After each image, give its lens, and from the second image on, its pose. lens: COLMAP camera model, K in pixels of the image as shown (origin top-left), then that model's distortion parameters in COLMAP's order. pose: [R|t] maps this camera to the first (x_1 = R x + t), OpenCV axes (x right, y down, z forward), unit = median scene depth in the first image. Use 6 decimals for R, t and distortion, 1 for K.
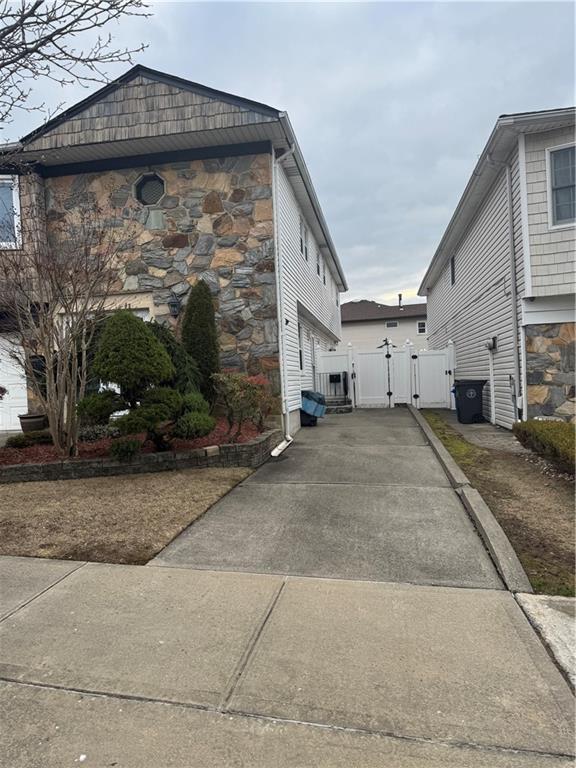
lens RADIAL K [[543.6, 0, 288.5], [0, 543.6, 392.2], [0, 0, 1]] dist [0.067462, -0.083689]
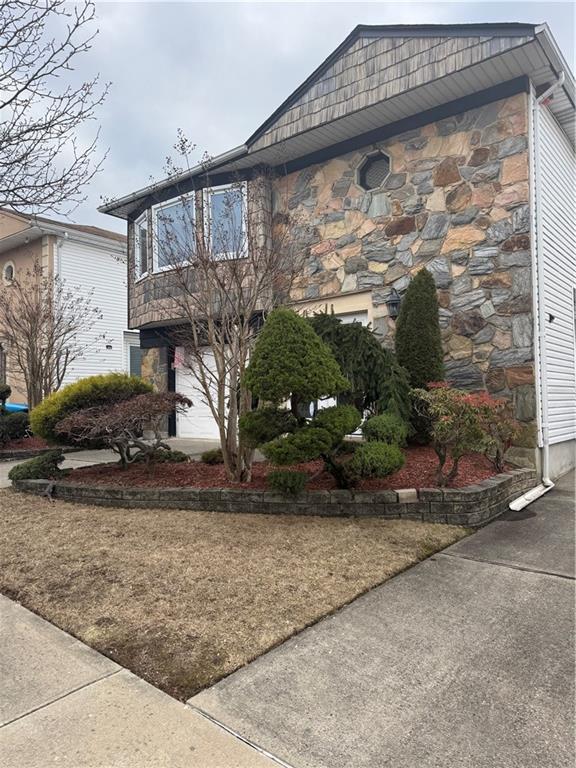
lens RADIAL K [[543.6, 0, 288.9], [0, 543.6, 383.7], [0, 0, 1]] dist [0.067462, -0.083689]
pose [[0.871055, 0.014189, -0.490980, 0.056830], [-0.034134, 0.998915, -0.031689, -0.009057], [0.489997, 0.044362, 0.870594, 0.216316]]
